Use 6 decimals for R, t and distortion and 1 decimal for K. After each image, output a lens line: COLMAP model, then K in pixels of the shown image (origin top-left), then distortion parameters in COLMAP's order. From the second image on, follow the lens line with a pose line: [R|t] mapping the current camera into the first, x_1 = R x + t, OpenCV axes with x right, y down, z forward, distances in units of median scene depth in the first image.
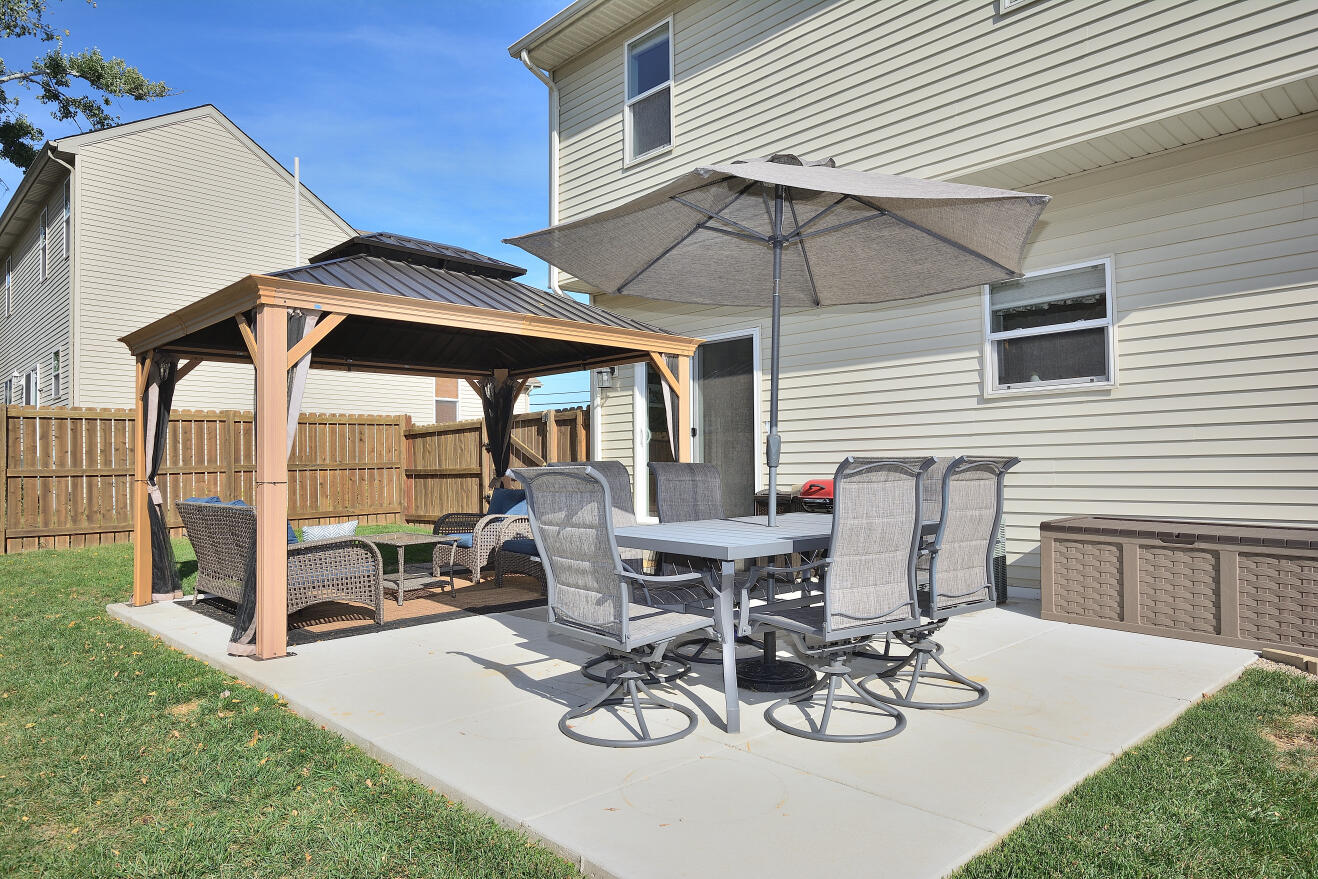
lens RADIAL K [[769.8, 0, 659.9], [0, 769.8, 463.5], [0, 0, 1]] dist [0.000608, 0.000061]
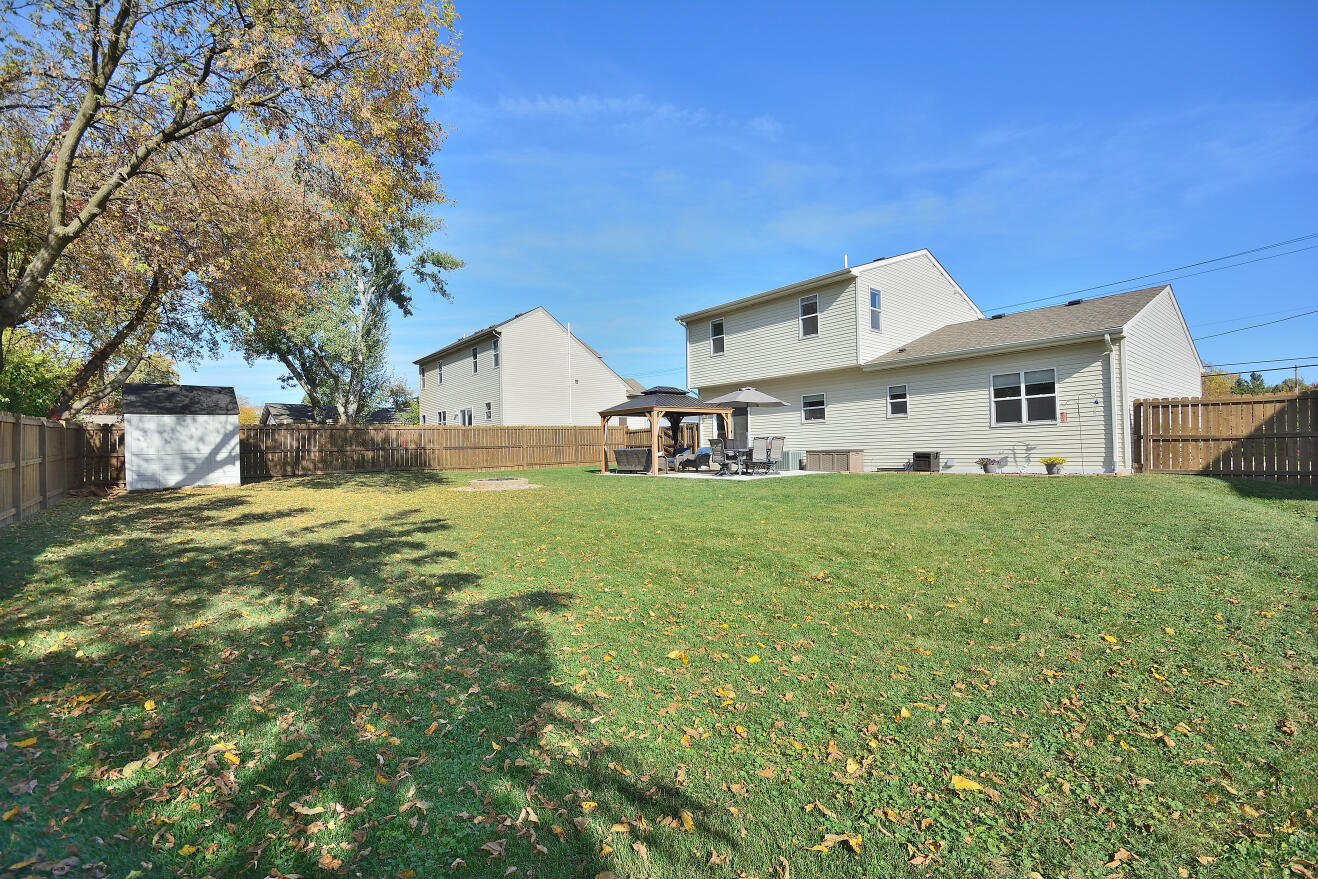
lens RADIAL K [[580.2, 0, 660.0], [0, 580.2, 445.0], [0, 0, 1]] dist [-0.001845, -0.000260]
pose [[0.997583, -0.018257, -0.067037, -0.097604], [0.018307, 0.999832, 0.000137, 0.013972], [0.067023, -0.001364, 0.997750, -1.540193]]
